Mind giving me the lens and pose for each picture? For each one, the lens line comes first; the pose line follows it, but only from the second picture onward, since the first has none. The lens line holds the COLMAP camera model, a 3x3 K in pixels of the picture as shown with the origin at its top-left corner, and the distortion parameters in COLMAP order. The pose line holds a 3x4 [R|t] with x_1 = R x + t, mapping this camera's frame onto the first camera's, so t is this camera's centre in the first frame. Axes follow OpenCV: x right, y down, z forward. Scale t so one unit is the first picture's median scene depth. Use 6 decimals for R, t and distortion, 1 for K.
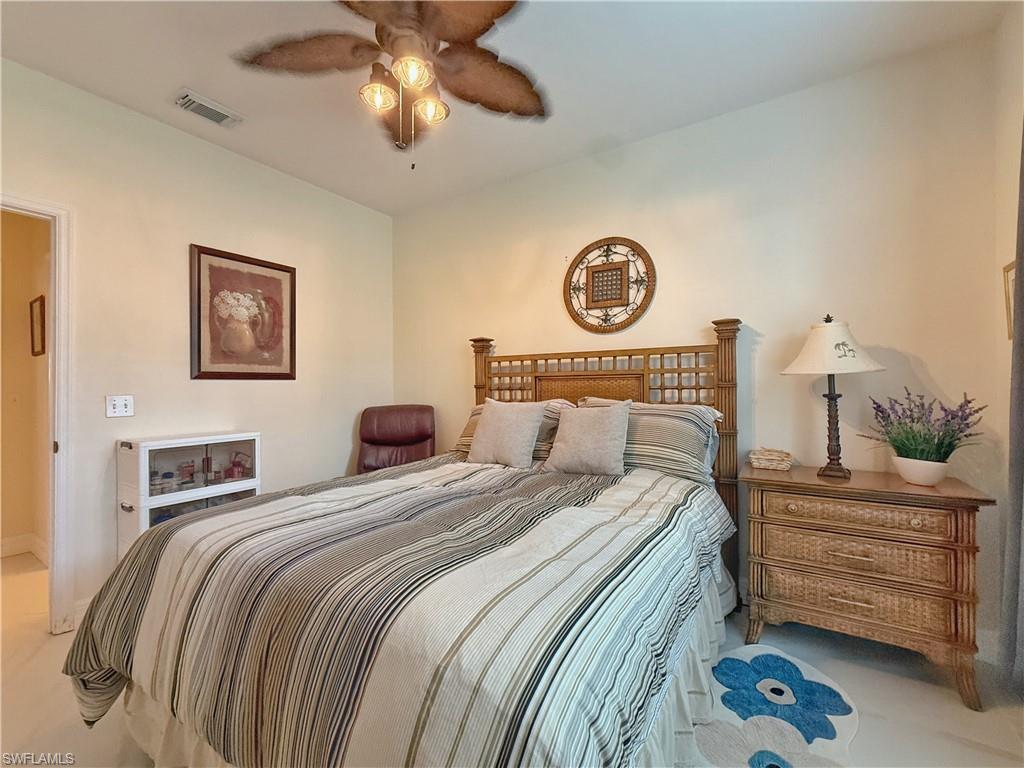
lens RADIAL K [[443.8, 0, 515.3], [0, 443.8, 383.8], [0, 0, 1]] dist [0.002368, -0.000031]
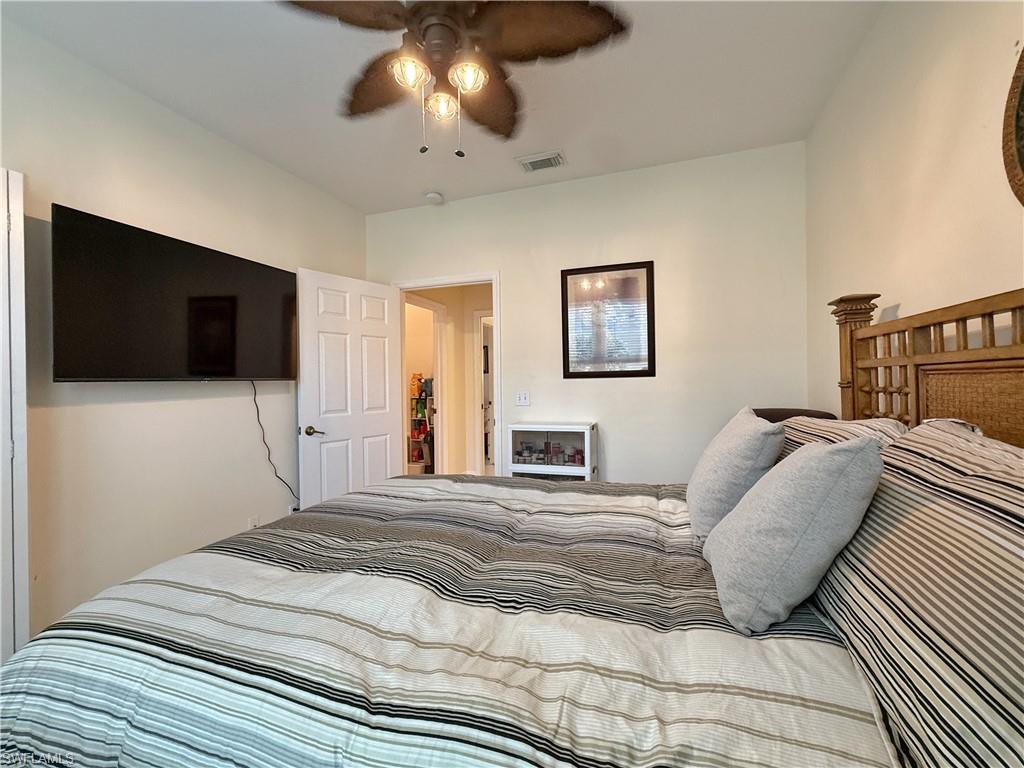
lens RADIAL K [[443.8, 0, 509.8], [0, 443.8, 380.9], [0, 0, 1]] dist [0.002368, -0.000031]
pose [[0.215622, -0.000742, -0.976477, 0.495766], [0.019097, 0.999812, 0.003457, -0.011303], [0.976290, -0.019393, 0.215596, 0.633296]]
